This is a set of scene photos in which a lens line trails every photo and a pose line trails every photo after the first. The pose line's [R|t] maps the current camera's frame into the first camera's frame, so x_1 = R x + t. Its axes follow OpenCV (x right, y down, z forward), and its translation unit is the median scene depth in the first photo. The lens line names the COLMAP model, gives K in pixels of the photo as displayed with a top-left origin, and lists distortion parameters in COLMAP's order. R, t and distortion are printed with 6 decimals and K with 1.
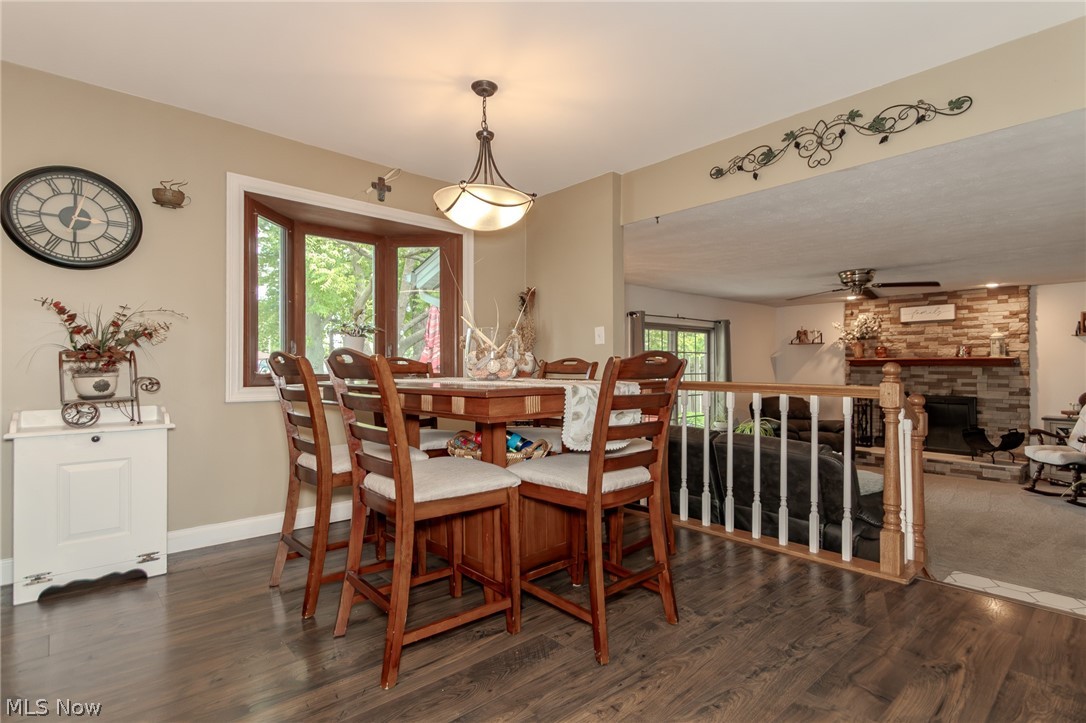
lens RADIAL K [[512.9, 0, 539.1], [0, 512.9, 355.4], [0, 0, 1]] dist [0.003247, 0.003265]
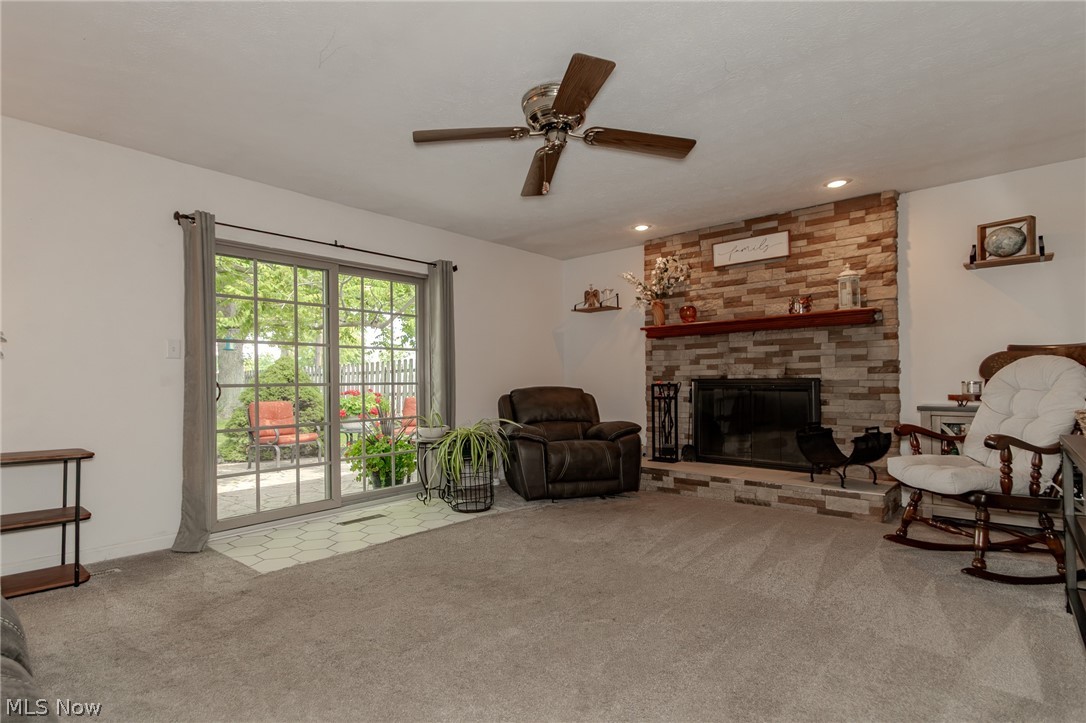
lens RADIAL K [[512.9, 0, 492.5], [0, 512.9, 365.2], [0, 0, 1]] dist [0.003247, 0.003265]
pose [[0.997072, -0.006974, 0.076149, 0.415785], [0.007629, 0.999936, -0.008312, 0.068679], [-0.076086, 0.008869, 0.997062, 0.420286]]
